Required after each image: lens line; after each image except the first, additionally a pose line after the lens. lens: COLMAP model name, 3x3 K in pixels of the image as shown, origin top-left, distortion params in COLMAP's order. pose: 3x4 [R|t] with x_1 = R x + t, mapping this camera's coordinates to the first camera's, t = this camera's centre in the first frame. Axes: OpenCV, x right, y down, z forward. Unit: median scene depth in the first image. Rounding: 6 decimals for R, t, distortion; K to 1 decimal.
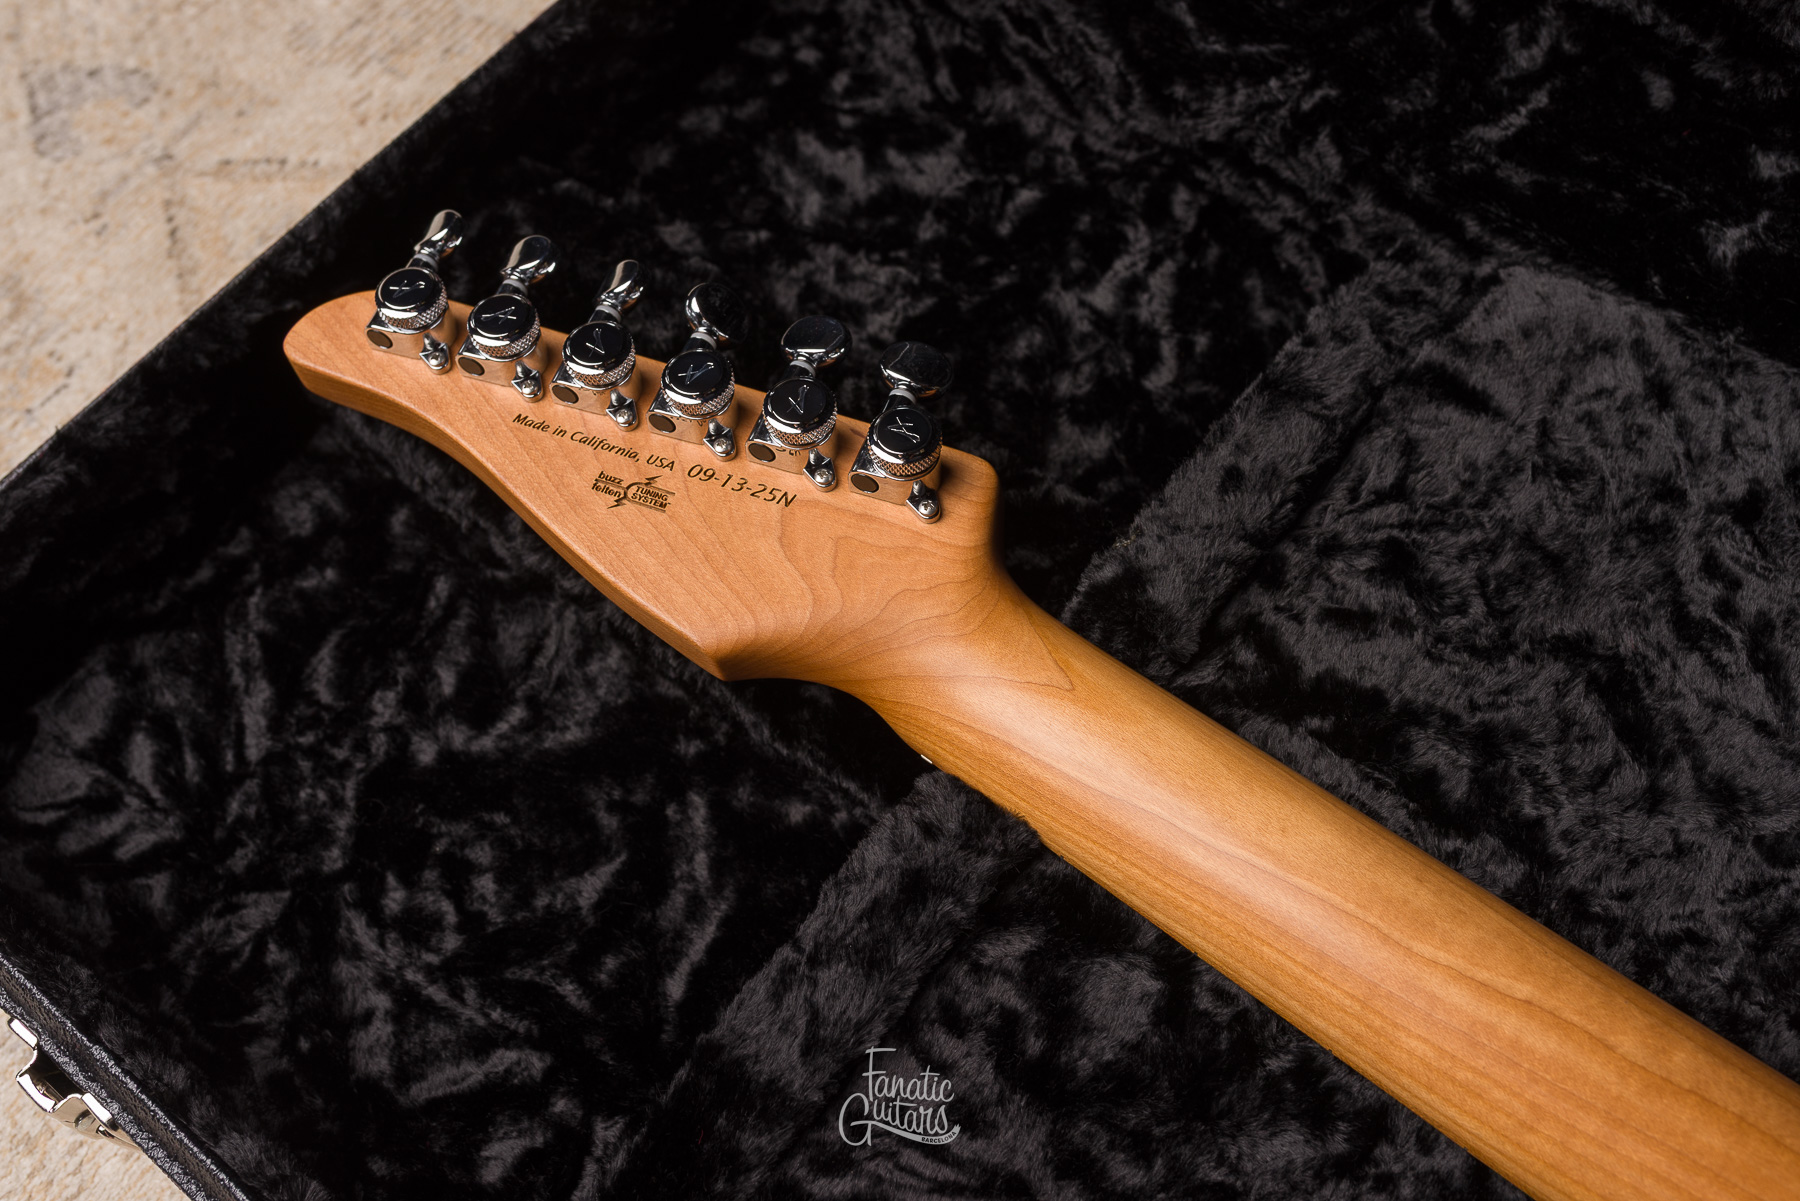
lens RADIAL K [[1787.6, 0, 900.7], [0, 1787.6, 598.2], [0, 0, 1]] dist [0.004373, -0.005950]
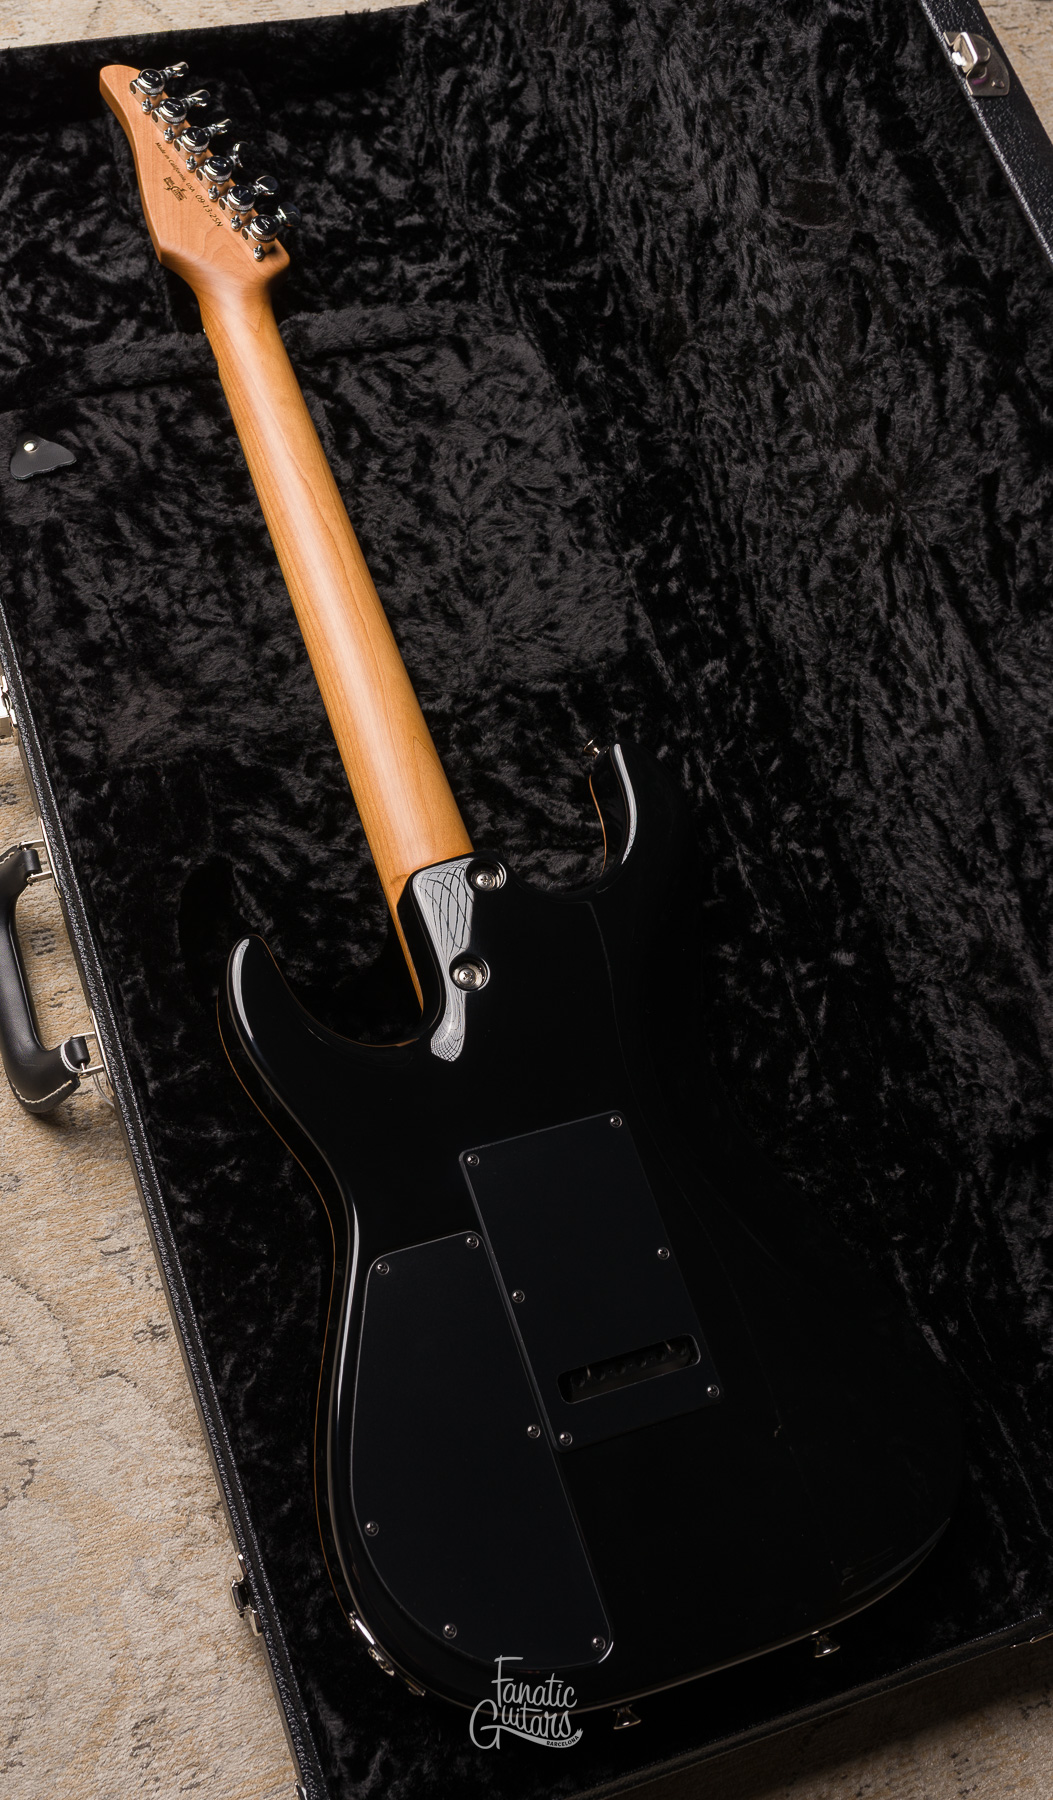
lens RADIAL K [[1883.1, 0, 473.6], [0, 1883.1, 934.2], [0, 0, 1]] dist [0.003161, -0.016029]
pose [[0.812379, 0.583078, 0.007838, 0.729062], [-0.581633, 0.809256, 0.082506, 0.303395], [0.041765, -0.071585, 0.996560, -1.619159]]
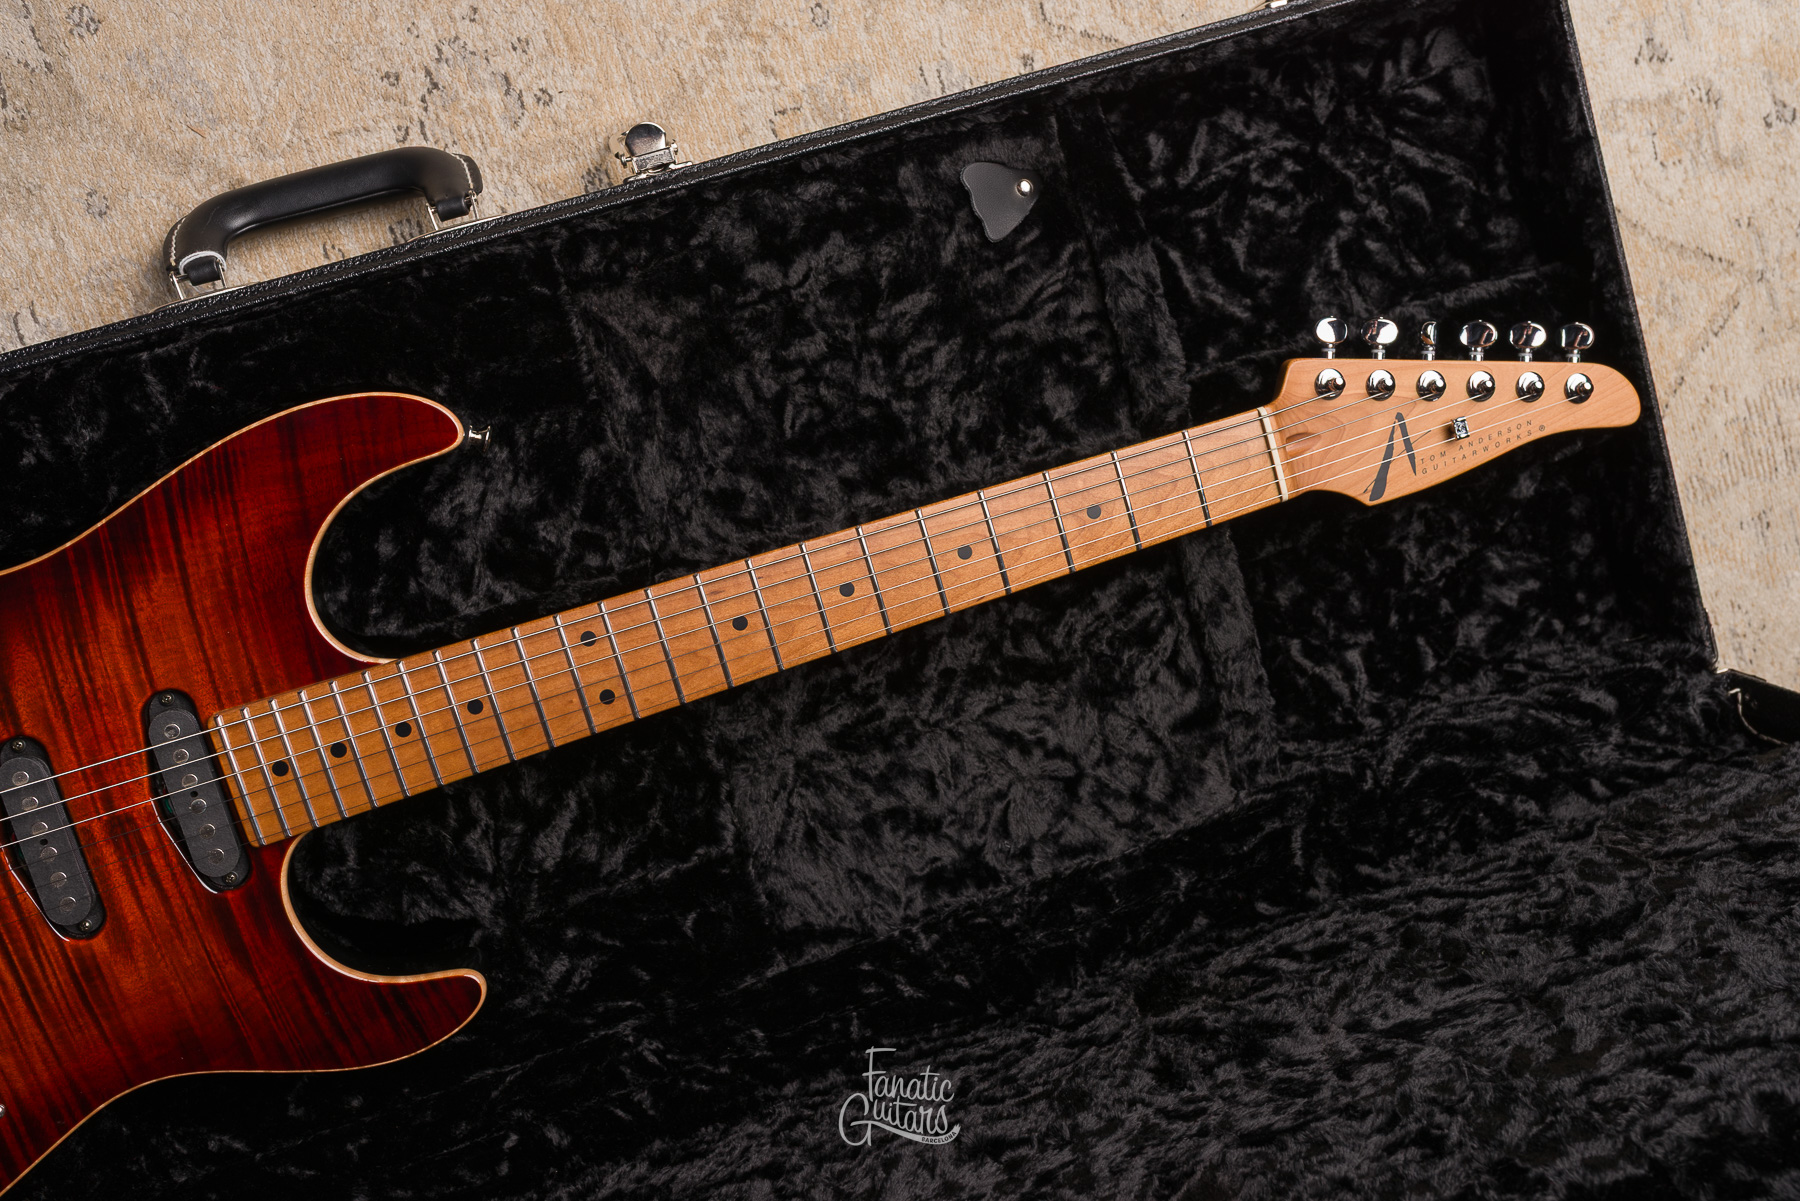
lens RADIAL K [[1737.5, 0, 903.9], [0, 1737.5, 600.9], [0, 0, 1]] dist [-0.002929, 0.005112]
pose [[-0.565518, 0.823392, 0.047069, 0.270915], [-0.784810, -0.554806, 0.276158, -0.298128], [0.253501, 0.119232, 0.959959, -0.918161]]
